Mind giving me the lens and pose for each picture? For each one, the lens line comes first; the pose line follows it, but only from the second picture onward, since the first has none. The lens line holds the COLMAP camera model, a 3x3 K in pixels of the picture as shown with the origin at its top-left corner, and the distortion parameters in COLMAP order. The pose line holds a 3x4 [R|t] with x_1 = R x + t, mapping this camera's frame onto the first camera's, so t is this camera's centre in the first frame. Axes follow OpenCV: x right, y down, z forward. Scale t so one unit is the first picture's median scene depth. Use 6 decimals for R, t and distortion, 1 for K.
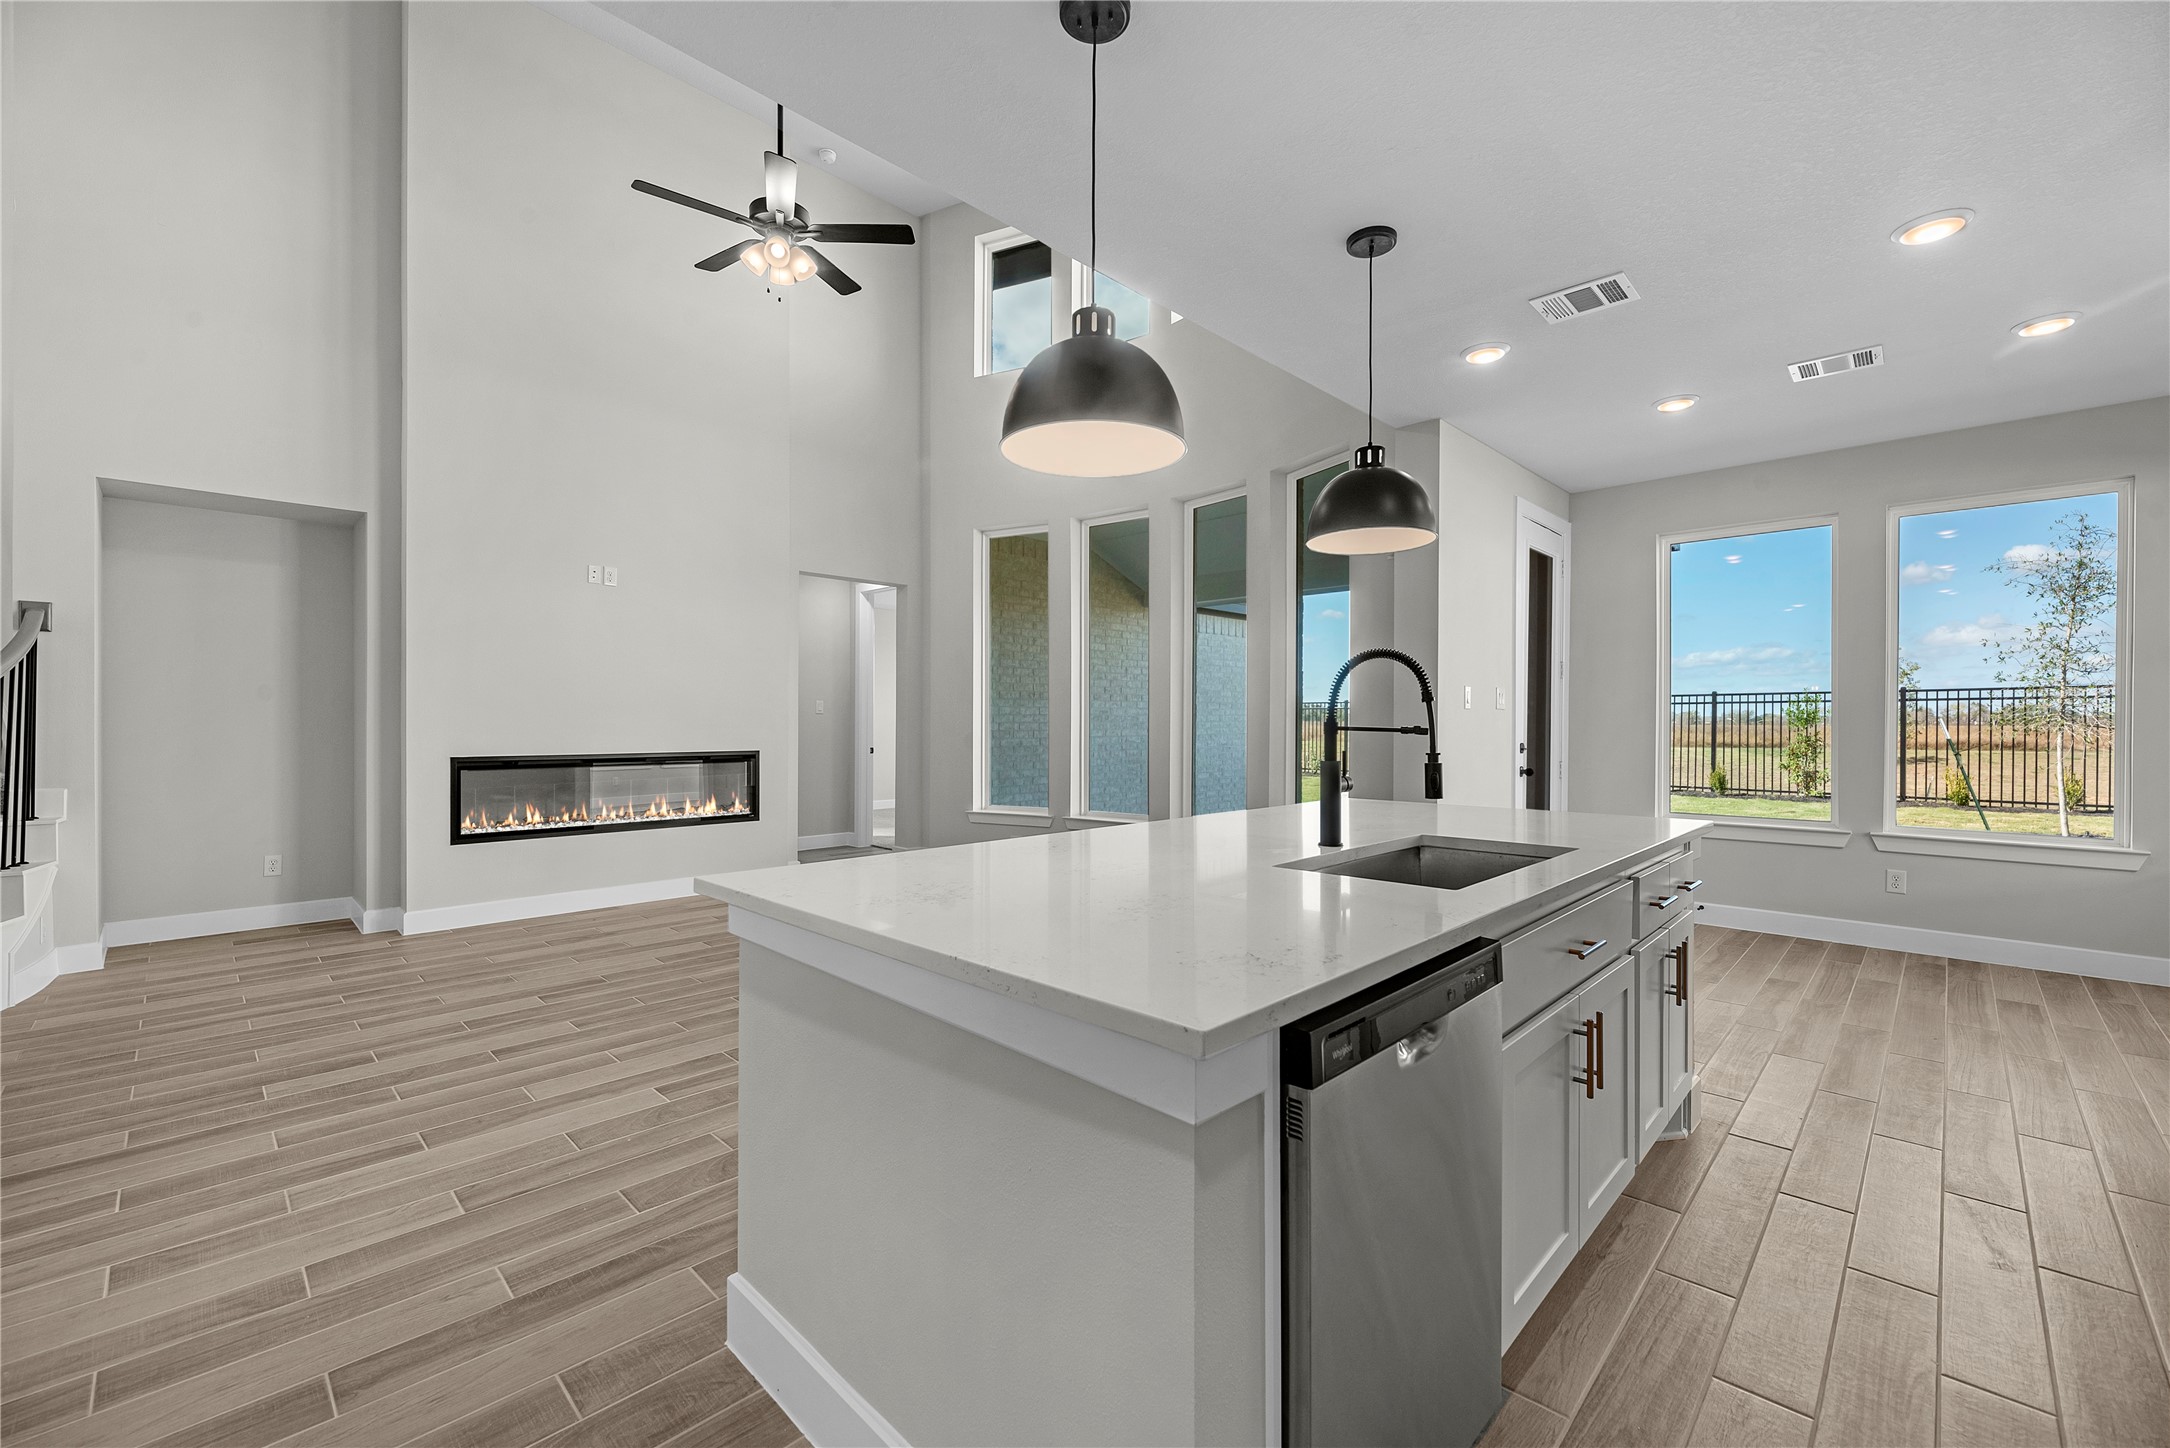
lens RADIAL K [[886.0, 0, 1085.4], [0, 886.0, 726.1], [0, 0, 1]] dist [-0.003006, -0.000524]
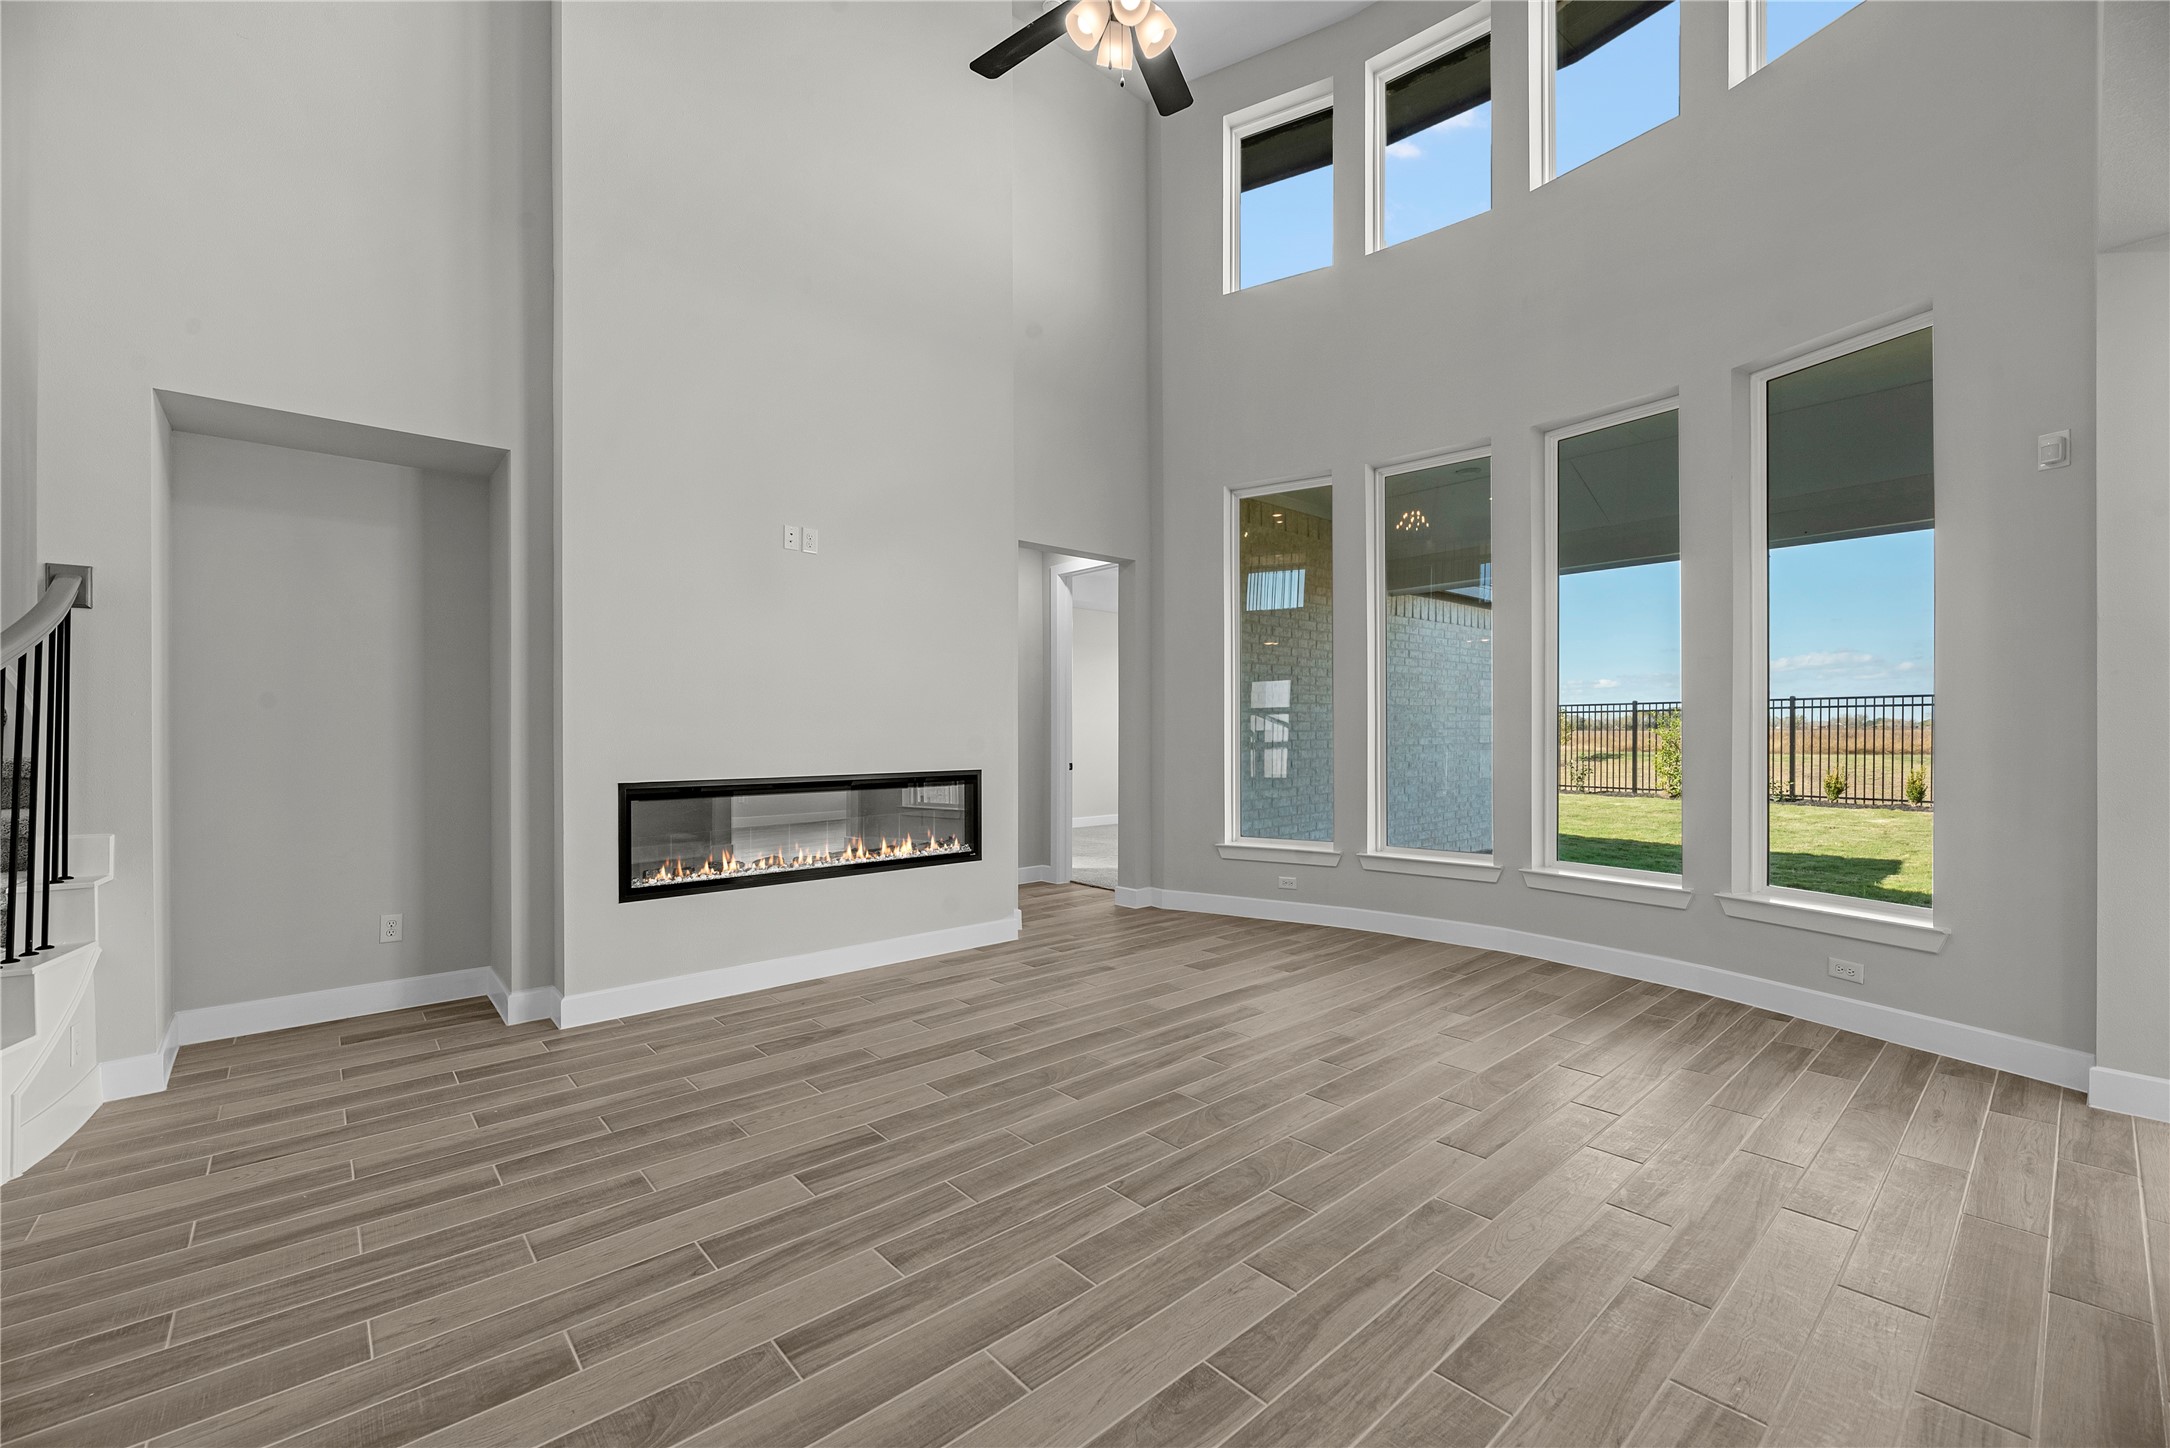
lens RADIAL K [[886.0, 0, 1085.6], [0, 886.0, 732.1], [0, 0, 1]] dist [-0.003006, -0.000524]
pose [[0.997193, -0.006192, -0.074612, -0.276777], [0.005885, 0.999973, -0.004328, -0.001545], [0.074637, 0.003877, 0.997203, 0.296939]]
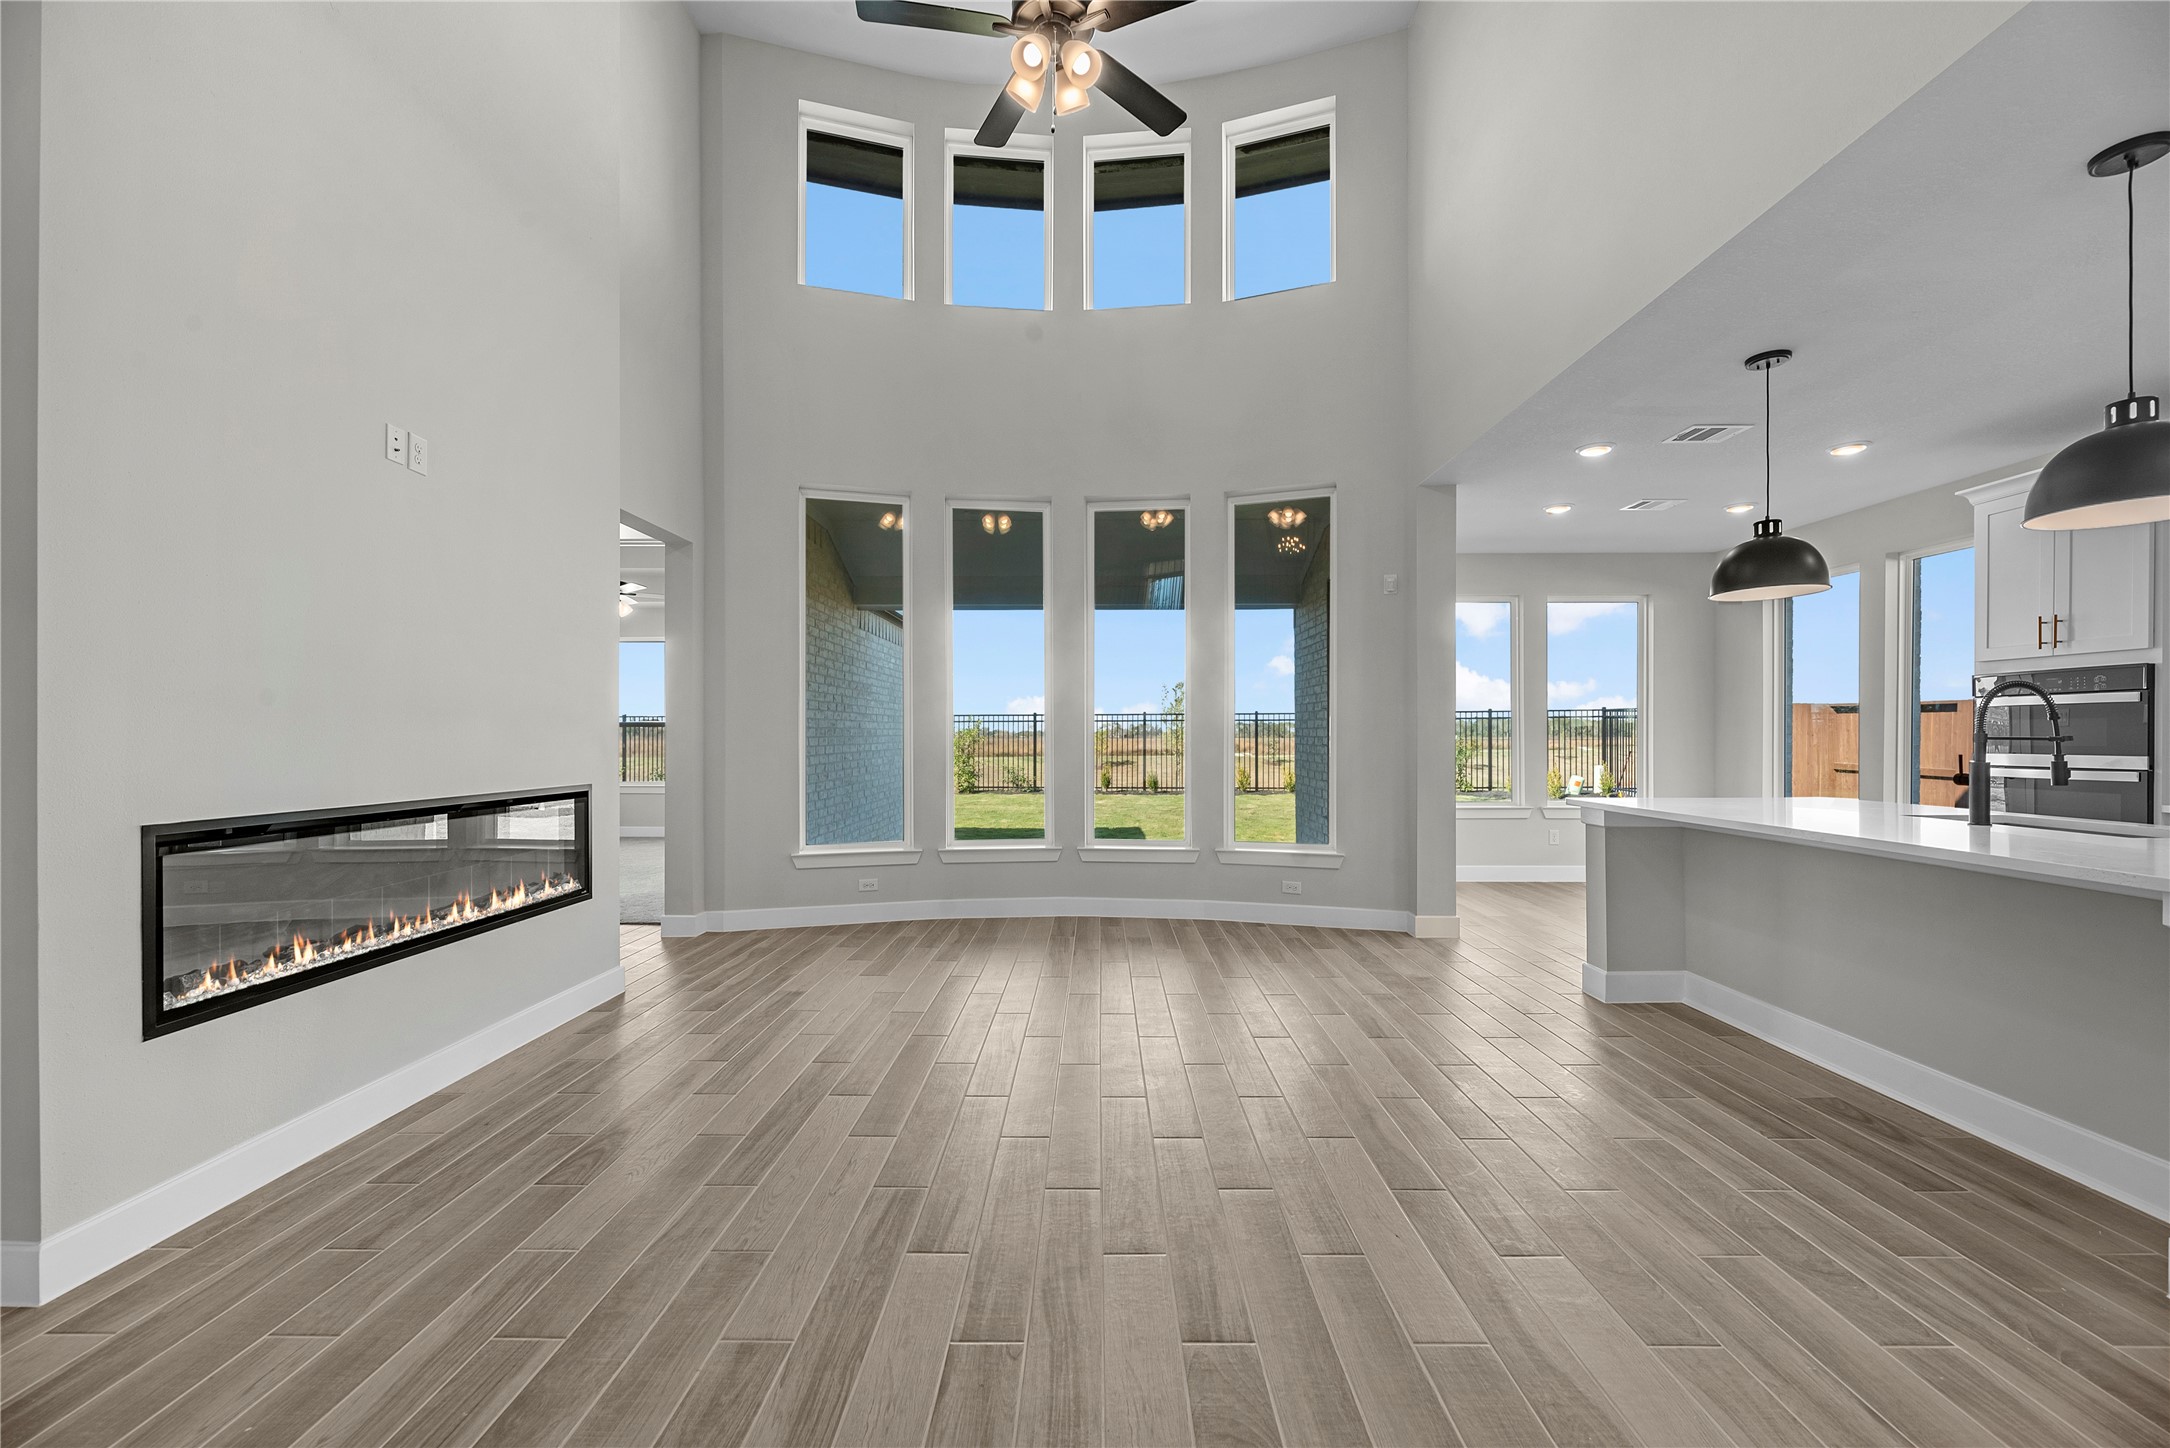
lens RADIAL K [[886.0, 0, 1079.6], [0, 886.0, 738.5], [0, 0, 1]] dist [-0.003006, -0.000524]
pose [[0.723584, -0.003737, 0.690227, -0.687668], [0.006231, 0.999980, -0.001117, -0.001528], [-0.690209, 0.005109, 0.723592, 0.409299]]
